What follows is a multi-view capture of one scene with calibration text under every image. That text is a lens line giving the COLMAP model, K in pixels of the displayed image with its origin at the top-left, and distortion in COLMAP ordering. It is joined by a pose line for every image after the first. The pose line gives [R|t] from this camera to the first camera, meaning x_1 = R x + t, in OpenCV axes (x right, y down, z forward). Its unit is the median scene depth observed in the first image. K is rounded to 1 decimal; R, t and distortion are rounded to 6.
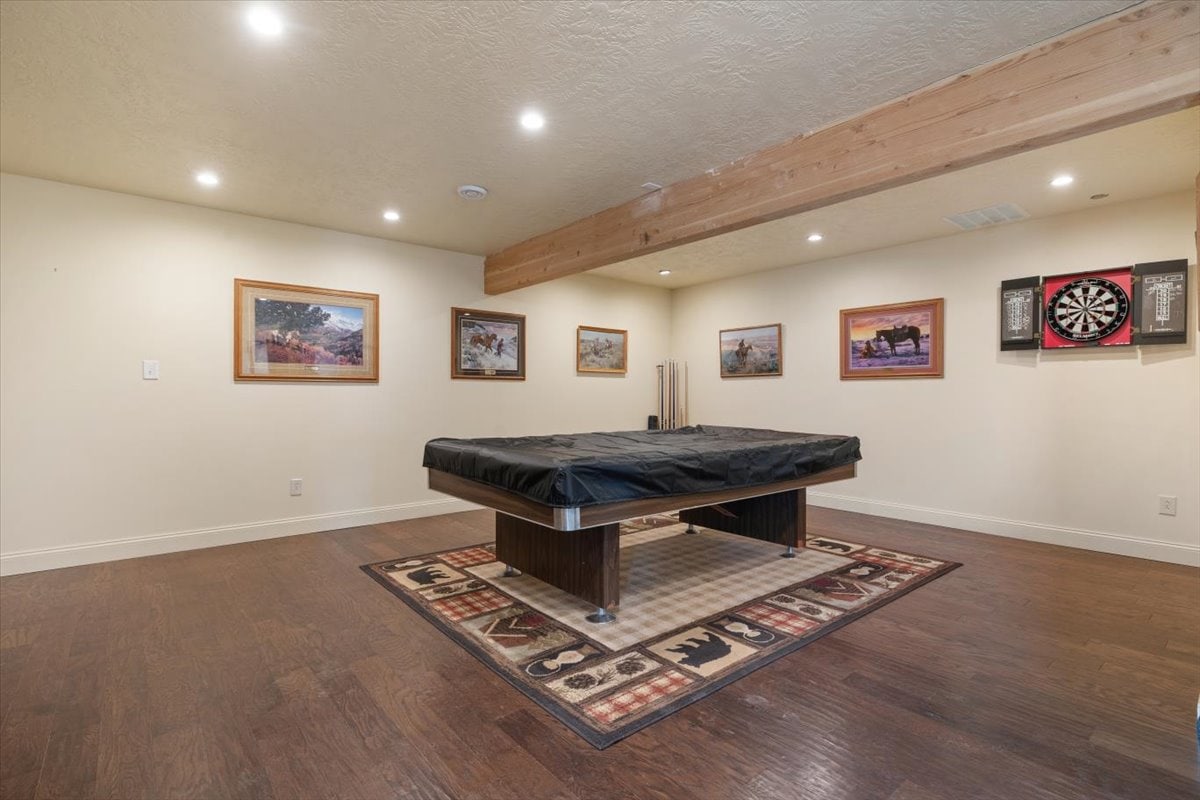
lens RADIAL K [[493.1, 0, 600.0], [0, 493.1, 400.0], [0, 0, 1]] dist [0.000961, 0.000081]
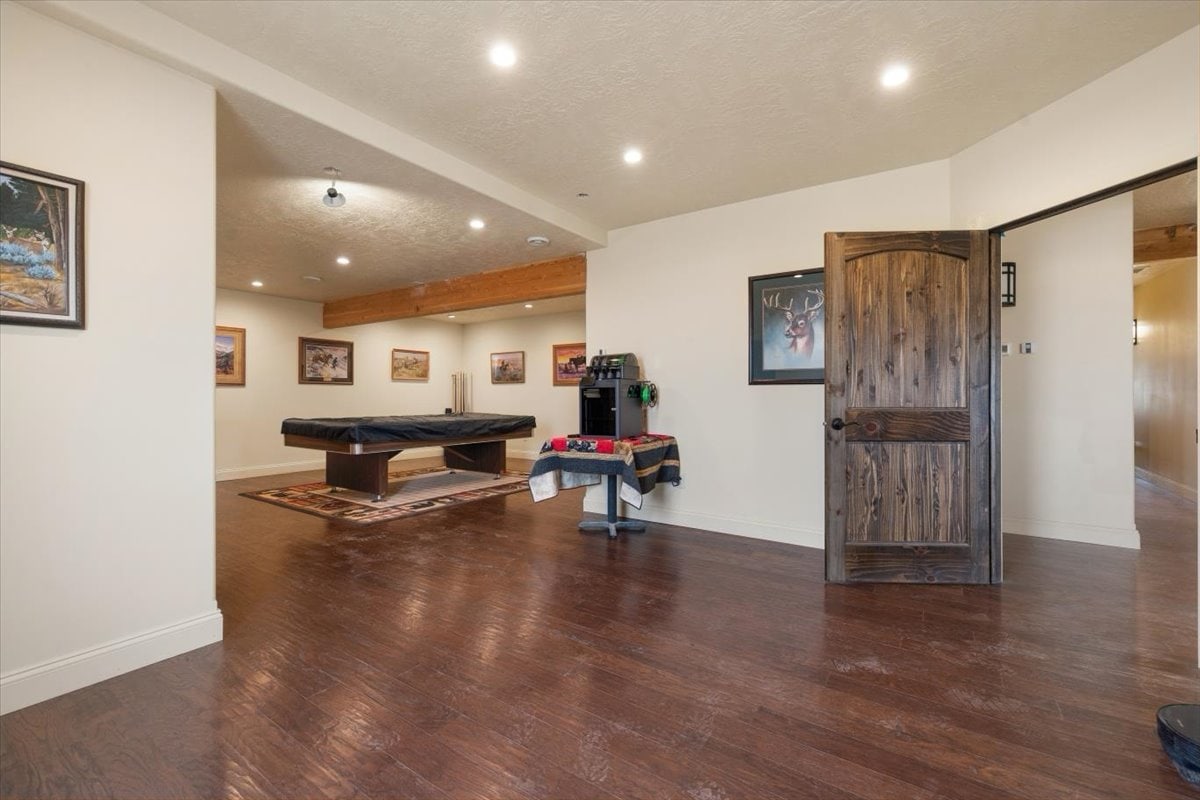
lens RADIAL K [[493.1, 0, 600.0], [0, 493.1, 400.0], [0, 0, 1]] dist [0.000961, 0.000081]
pose [[0.967788, -0.001598, 0.251762, 0.214929], [0.001631, 0.999999, 0.000081, 0.008561], [-0.251761, 0.000332, 0.967789, -0.707367]]
